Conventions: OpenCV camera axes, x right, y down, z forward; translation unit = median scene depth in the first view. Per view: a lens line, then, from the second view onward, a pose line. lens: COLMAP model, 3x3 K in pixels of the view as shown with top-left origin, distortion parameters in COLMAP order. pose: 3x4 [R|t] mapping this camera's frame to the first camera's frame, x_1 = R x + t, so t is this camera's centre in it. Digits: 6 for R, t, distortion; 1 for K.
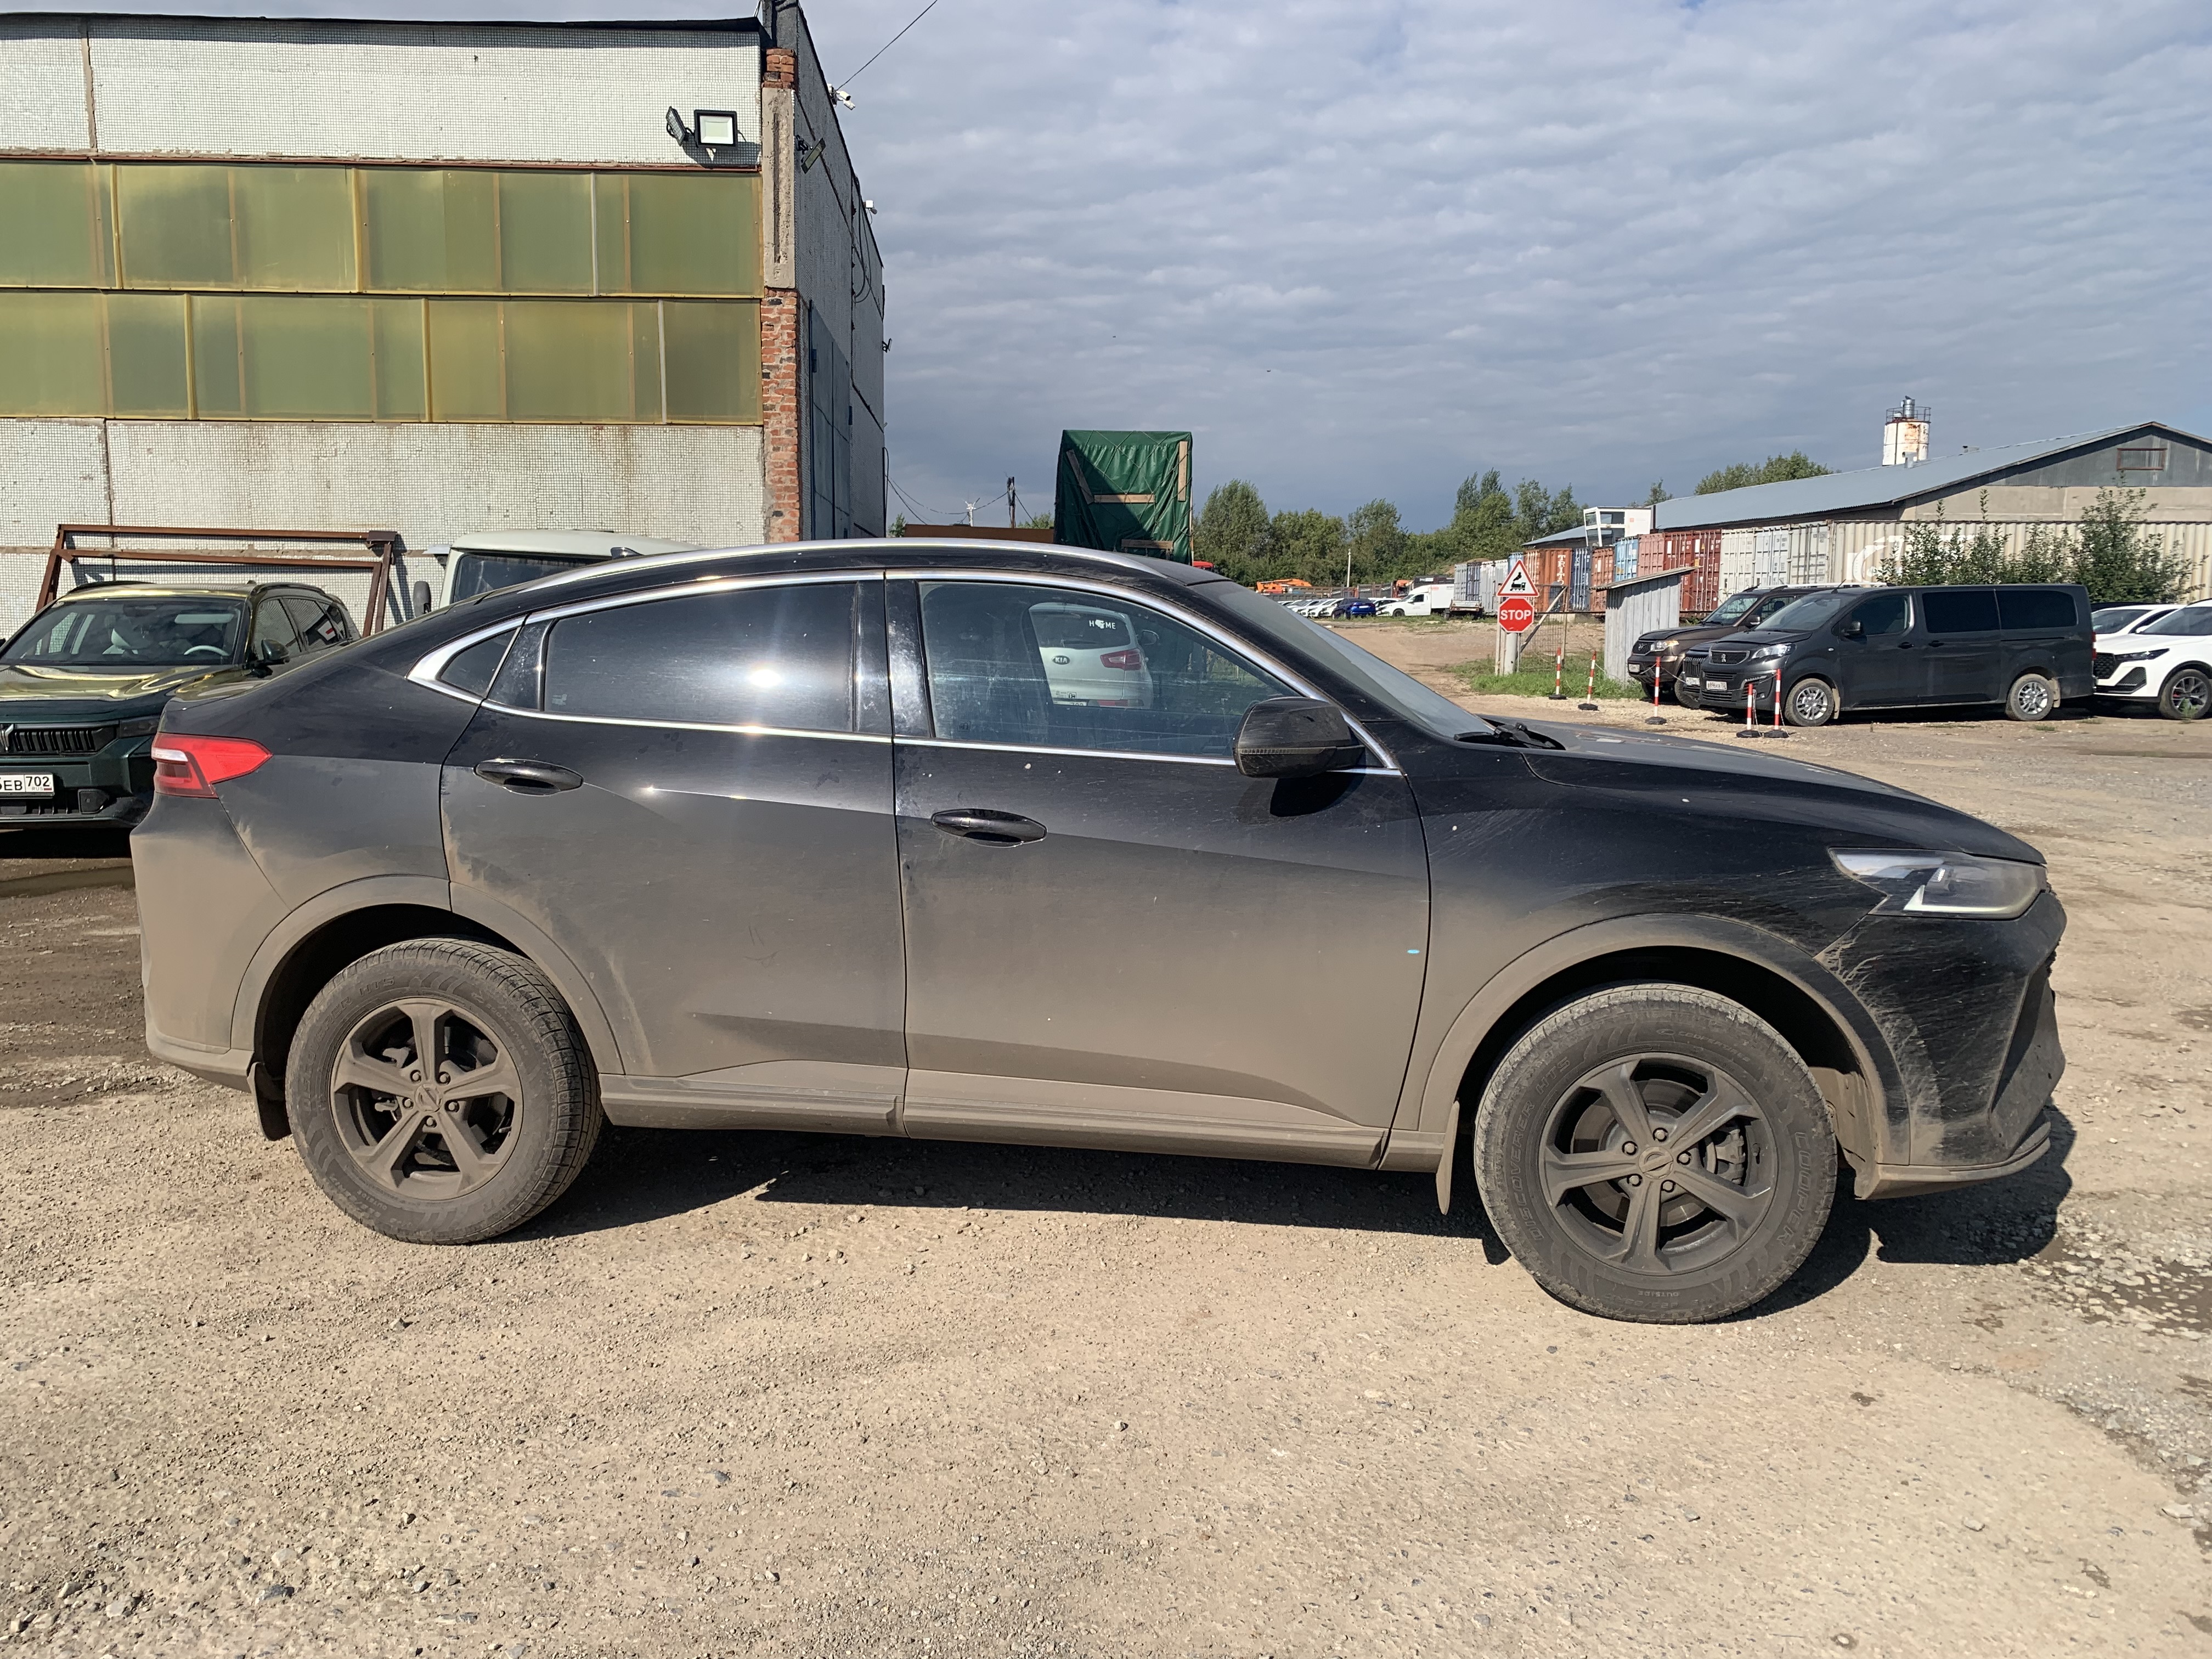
lens RADIAL K [[1700.3, 0, 1101.1], [0, 1700.3, 829.3], [0, 0, 1]] dist [0.012726, -0.006670]
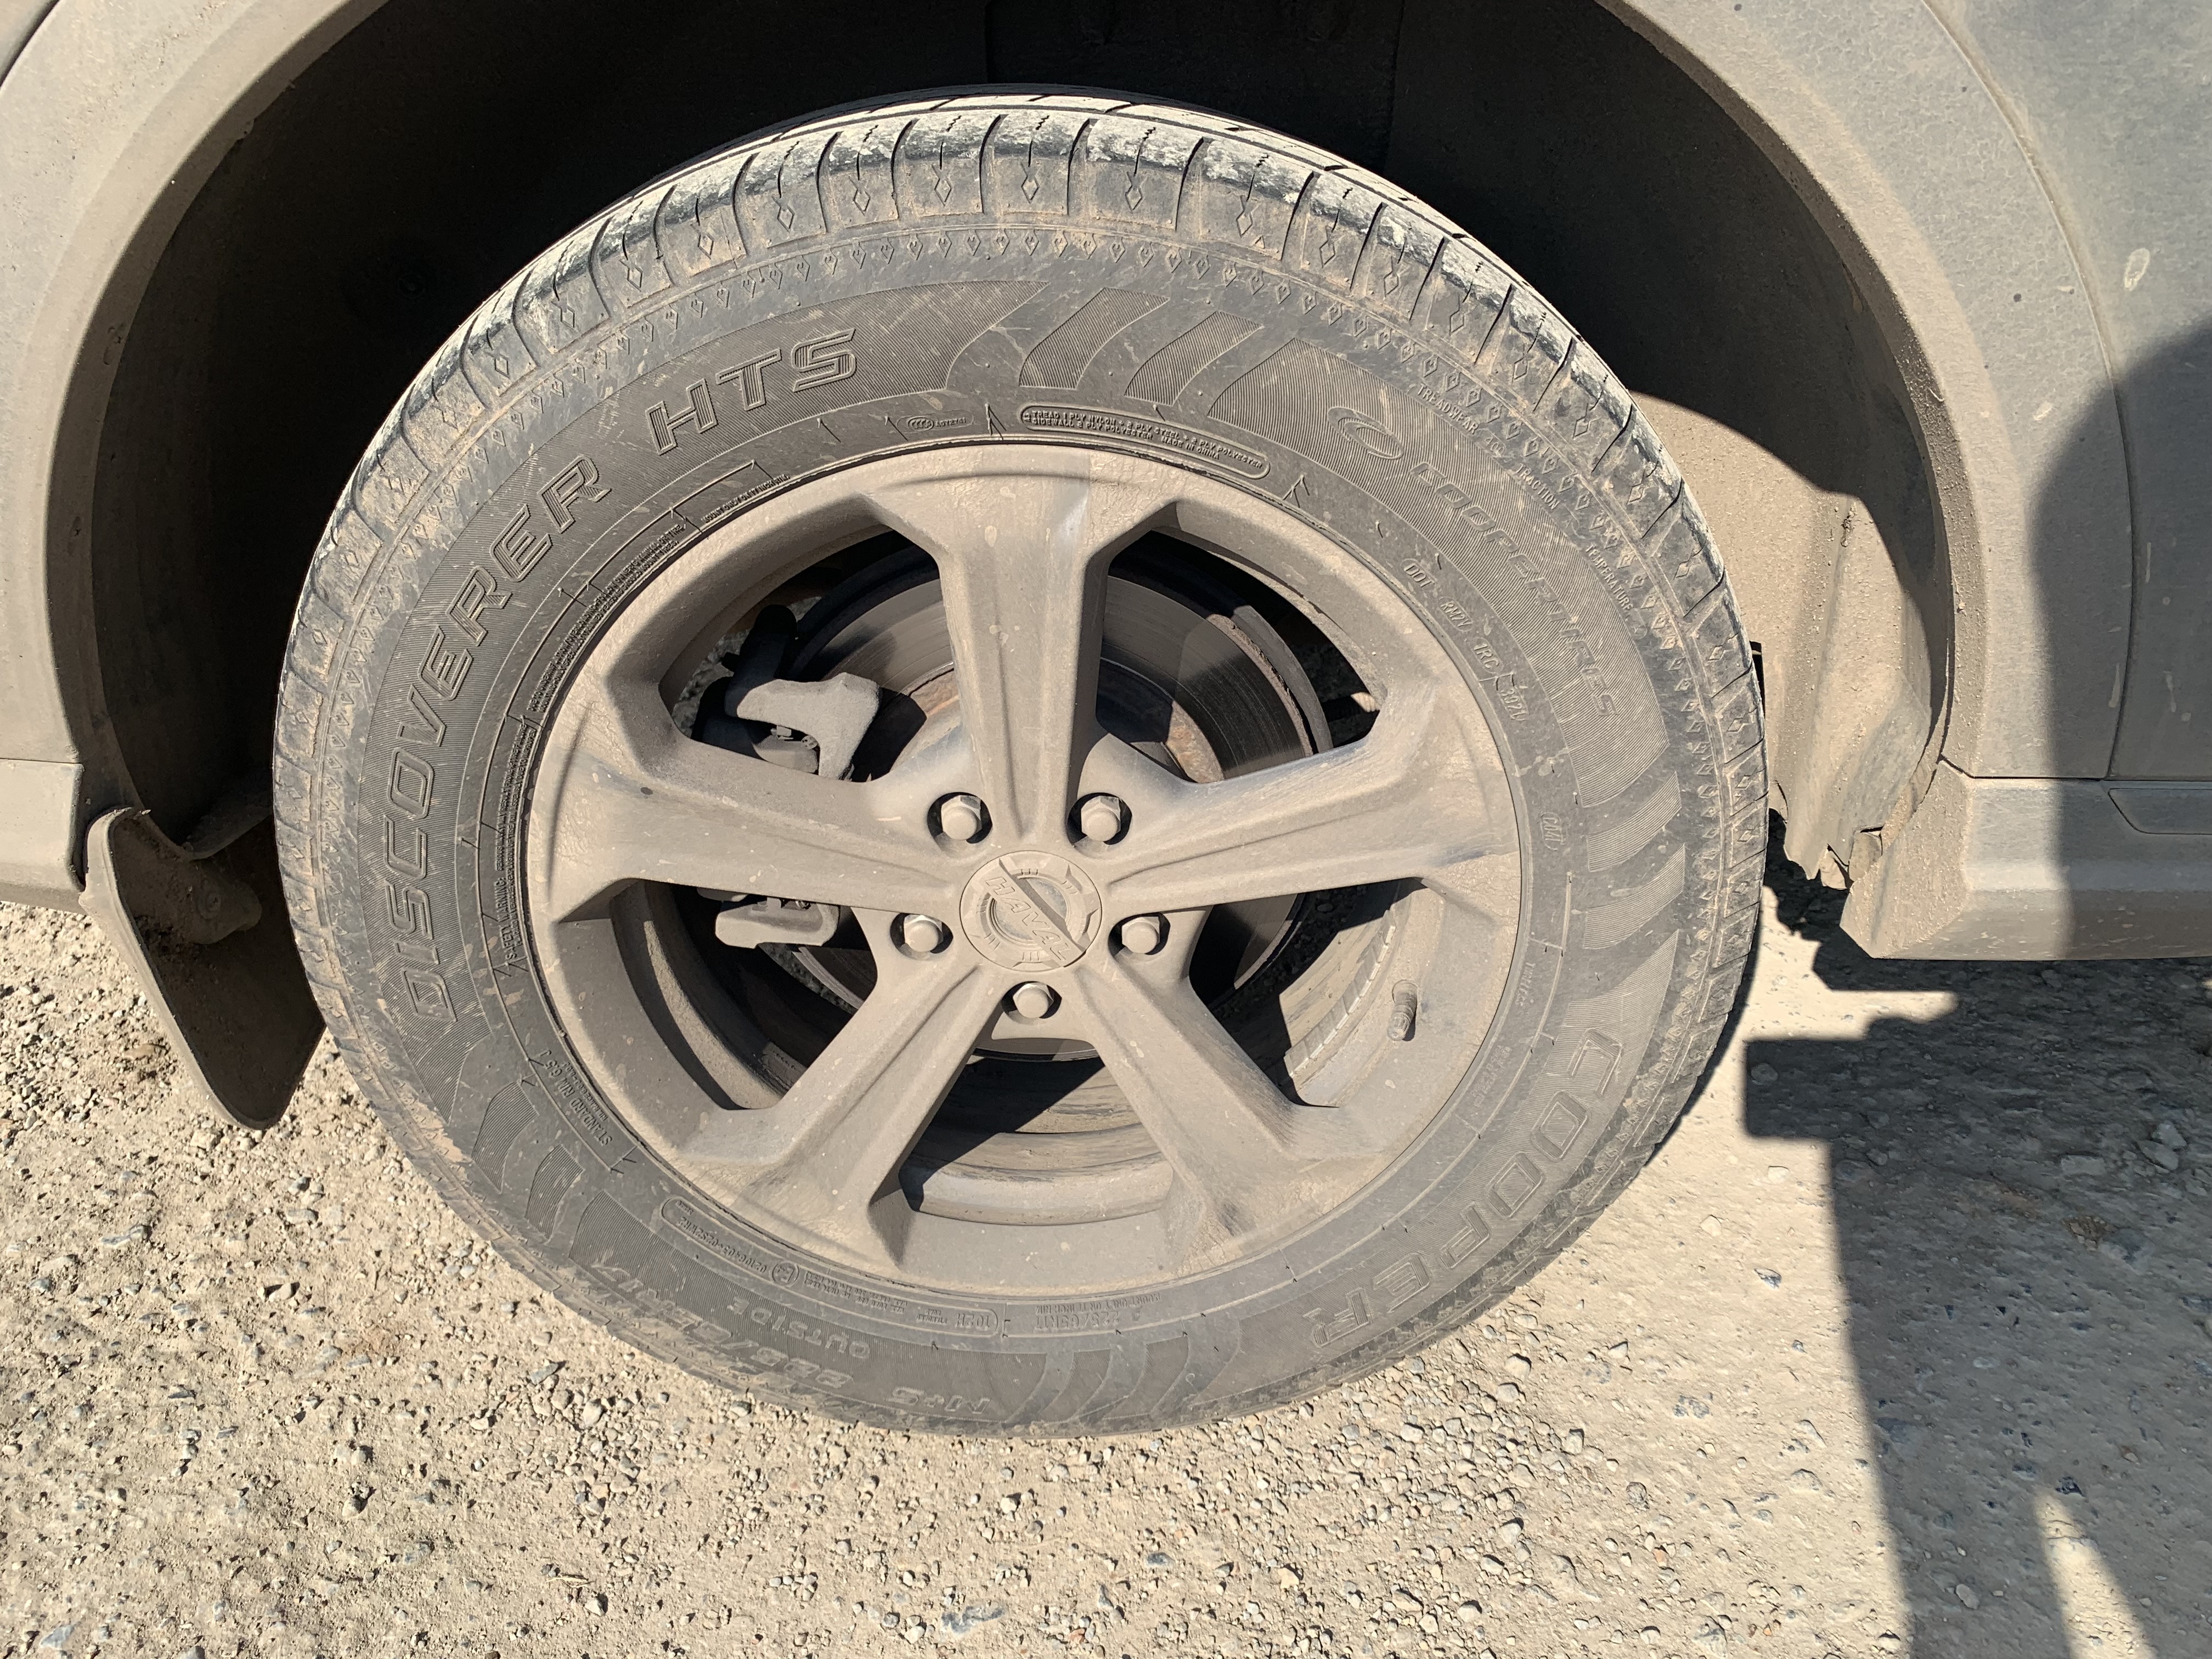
lens RADIAL K [[1700.3, 0, 1107.9], [0, 1700.3, 812.3], [0, 0, 1]] dist [0.012726, -0.006670]
pose [[0.984672, -0.091023, 0.148783, -0.401473], [0.025315, 0.918577, 0.394431, 0.061077], [-0.172571, -0.384619, 0.906801, 0.784423]]
